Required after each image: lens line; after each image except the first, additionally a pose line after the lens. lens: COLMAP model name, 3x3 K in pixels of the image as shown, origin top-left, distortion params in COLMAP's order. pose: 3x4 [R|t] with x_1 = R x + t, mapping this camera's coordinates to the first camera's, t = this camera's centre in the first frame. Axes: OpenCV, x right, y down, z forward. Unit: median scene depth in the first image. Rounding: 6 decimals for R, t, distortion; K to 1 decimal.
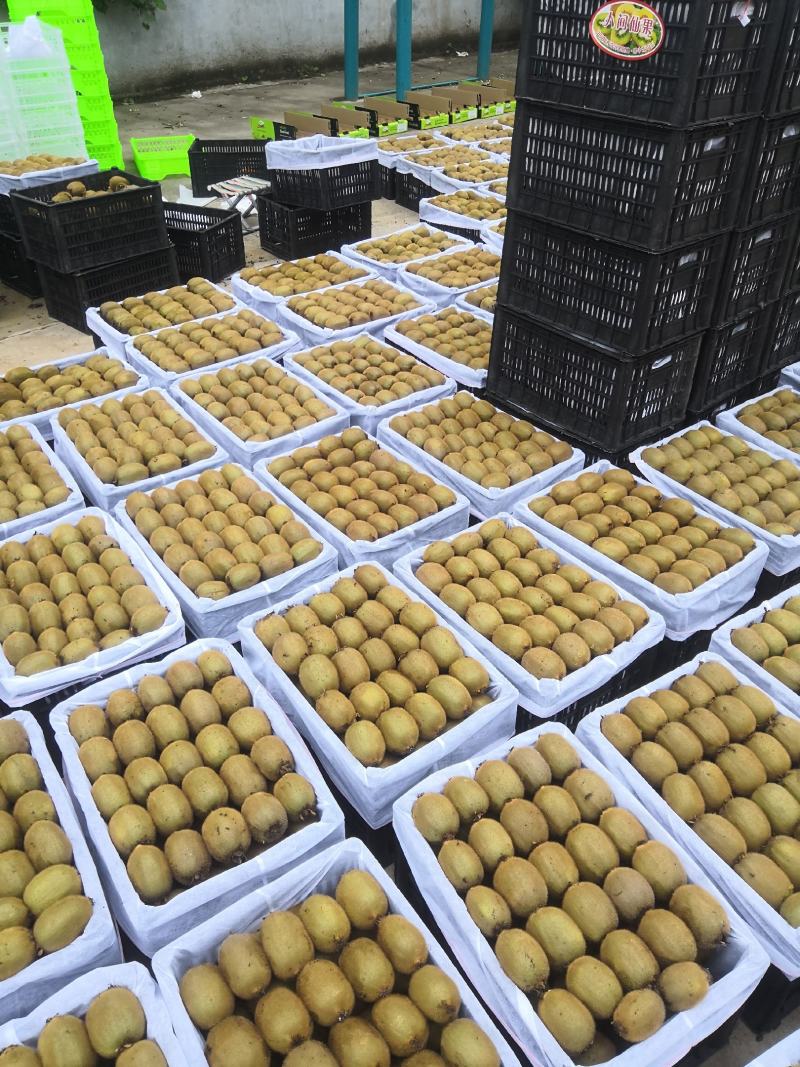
lens RADIAL K [[836.1, 0, 394.0], [0, 836.1, 532.2], [0, 0, 1]] dist [-0.018497, 0.012049]
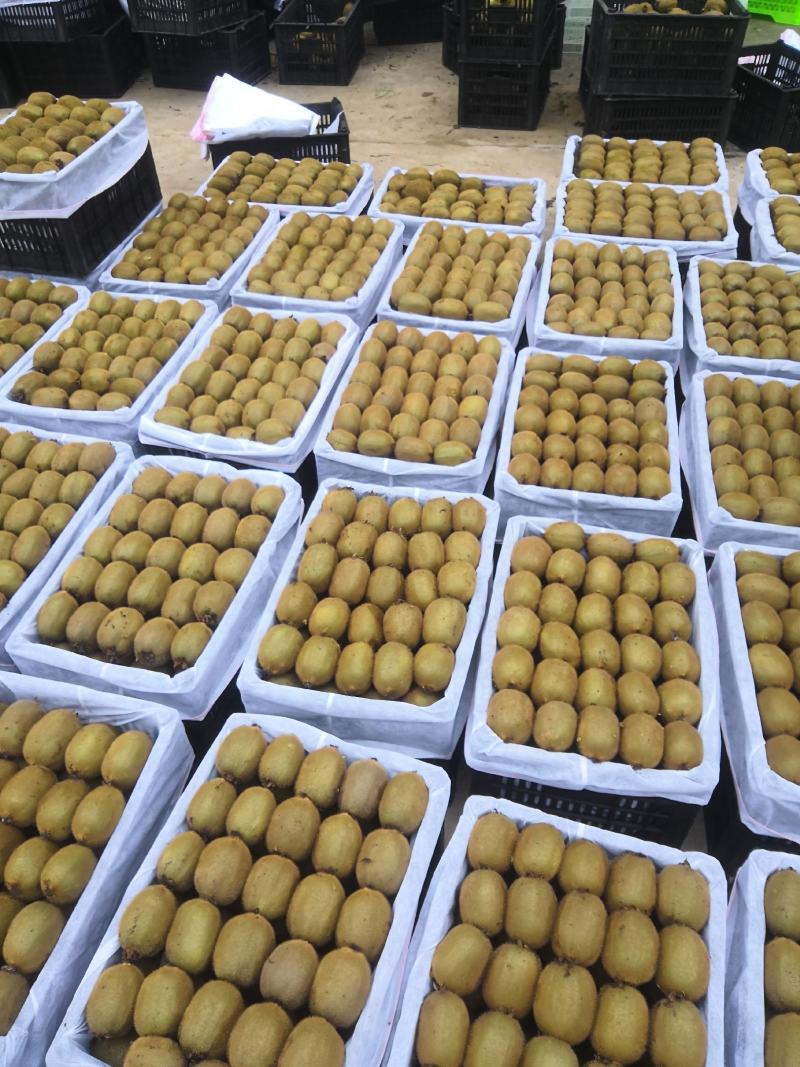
lens RADIAL K [[830.9, 0, 400.0], [0, 830.9, 533.5], [0, 0, 1]] dist [-0.018728, -0.002781]
pose [[0.665151, 0.532497, -0.523471, 0.327440], [-0.436114, 0.846080, 0.306518, -0.136946], [0.606118, 0.024412, 0.795000, 0.242177]]
